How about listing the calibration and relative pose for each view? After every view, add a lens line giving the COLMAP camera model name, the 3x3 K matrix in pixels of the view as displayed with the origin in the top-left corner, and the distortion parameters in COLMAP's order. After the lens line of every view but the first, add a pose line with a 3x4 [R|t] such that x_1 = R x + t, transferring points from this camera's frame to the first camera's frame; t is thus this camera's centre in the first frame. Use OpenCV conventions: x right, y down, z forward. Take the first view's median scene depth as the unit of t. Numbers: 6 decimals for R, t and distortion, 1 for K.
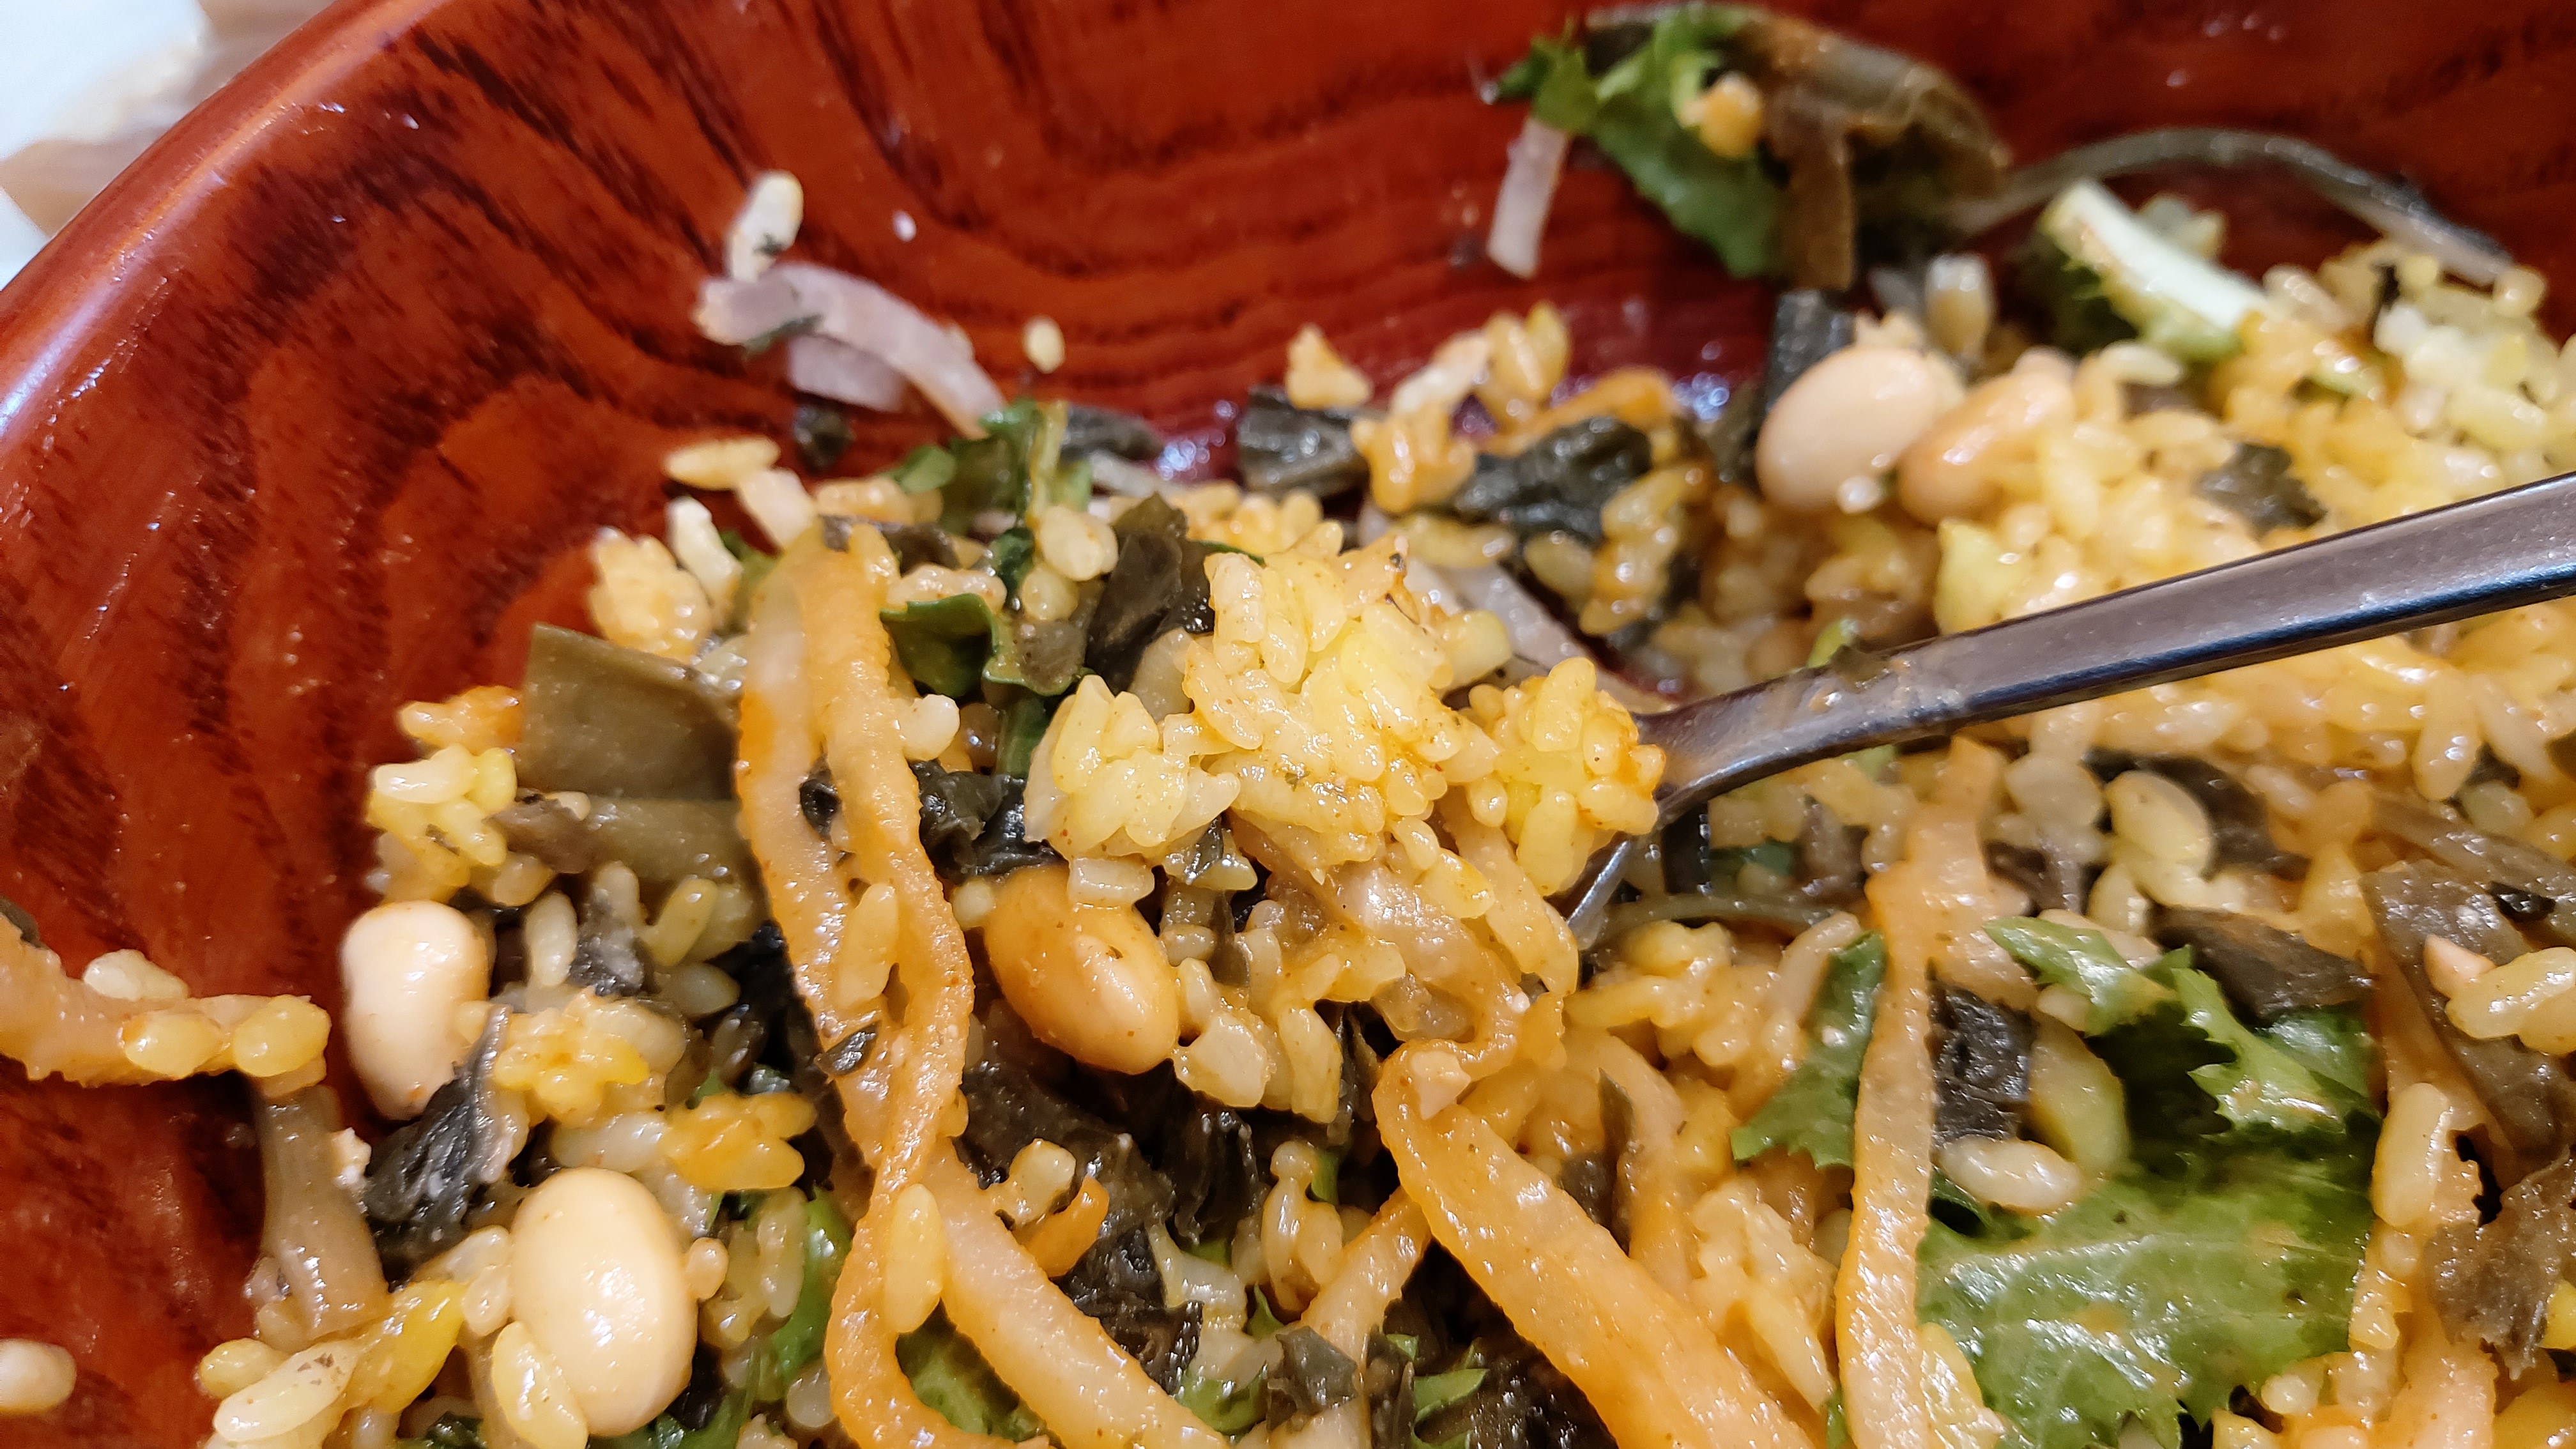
lens RADIAL K [[2035.3, 0, 1311.0], [0, 2035.3, 713.1], [0, 0, 1]] dist [0.003008, -0.011988]
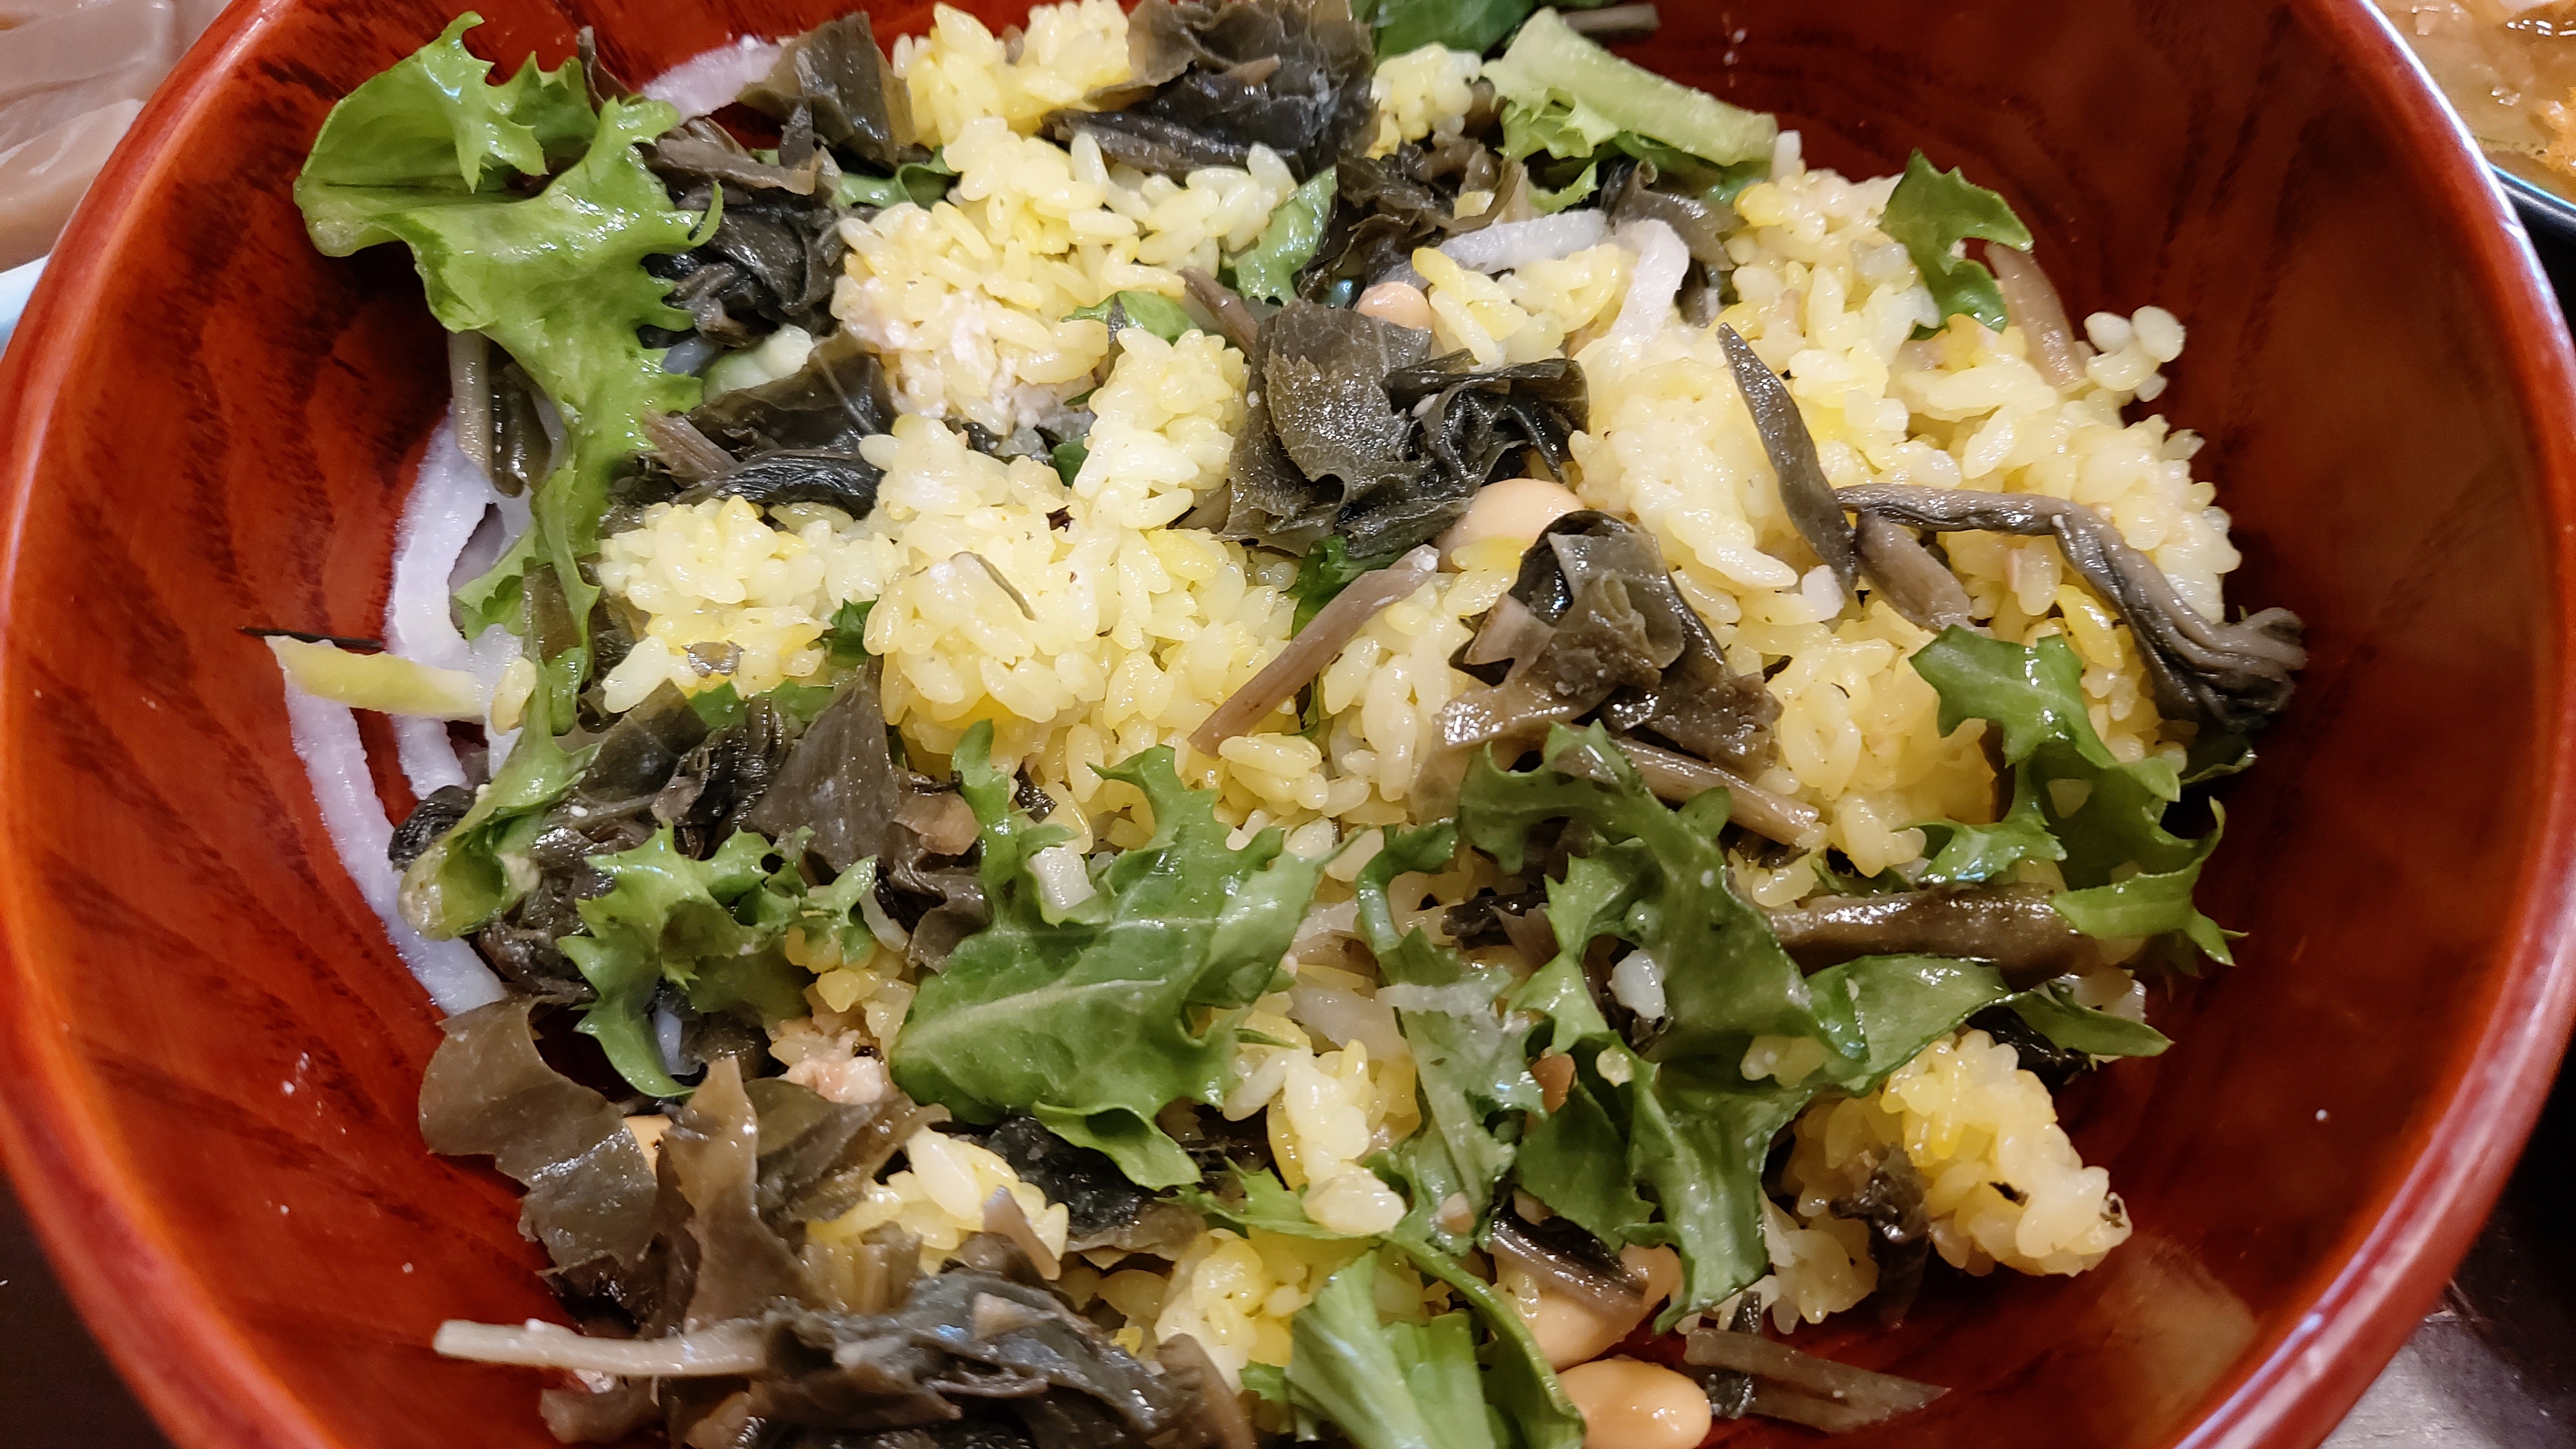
lens RADIAL K [[1943.5, 0, 1276.1], [0, 1943.5, 715.4], [0, 0, 1]] dist [0.031488, -0.064355]
pose [[0.988475, -0.141804, 0.052996, 0.104349], [0.129916, 0.974326, 0.183877, -0.051588], [-0.077710, -0.174873, 0.981520, -0.409404]]
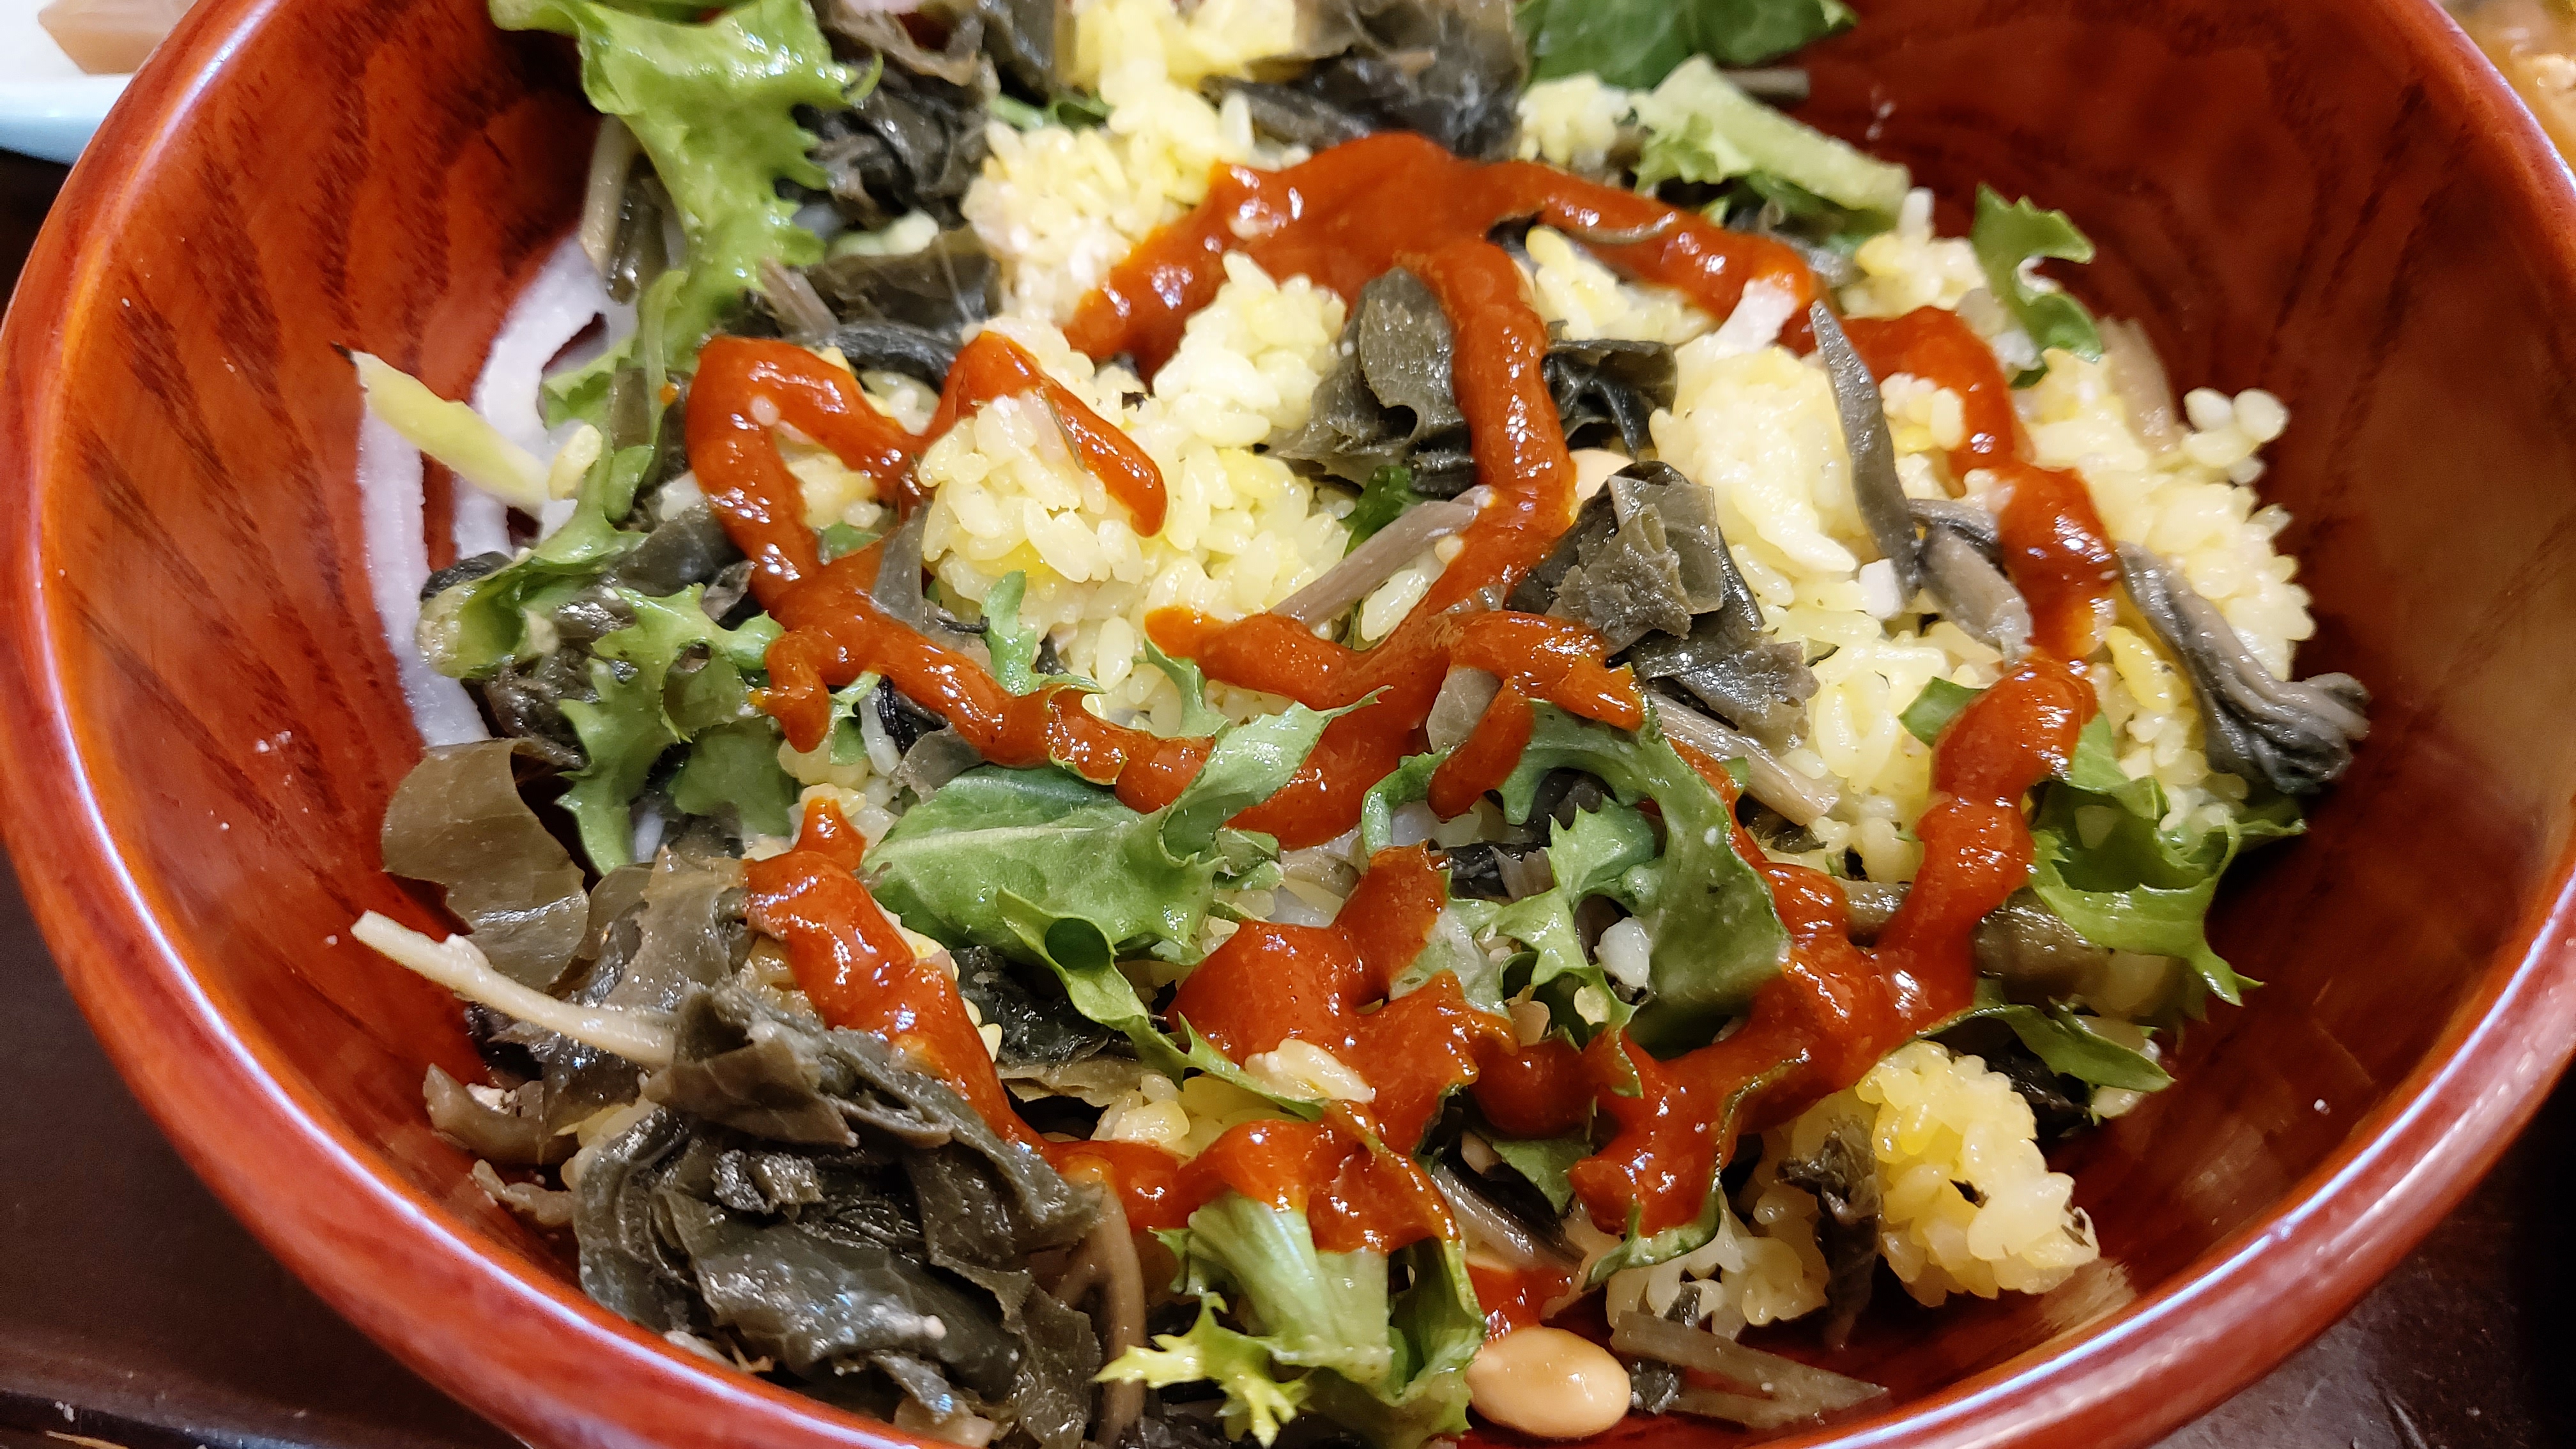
lens RADIAL K [[1943.5, 0, 1277.8], [0, 1943.5, 725.5], [0, 0, 1]] dist [0.031488, -0.064355]
pose [[0.998877, 0.045901, 0.011730, 0.140887], [-0.046454, 0.997551, 0.052295, 0.197822], [-0.009301, -0.052781, 0.998563, -0.424317]]
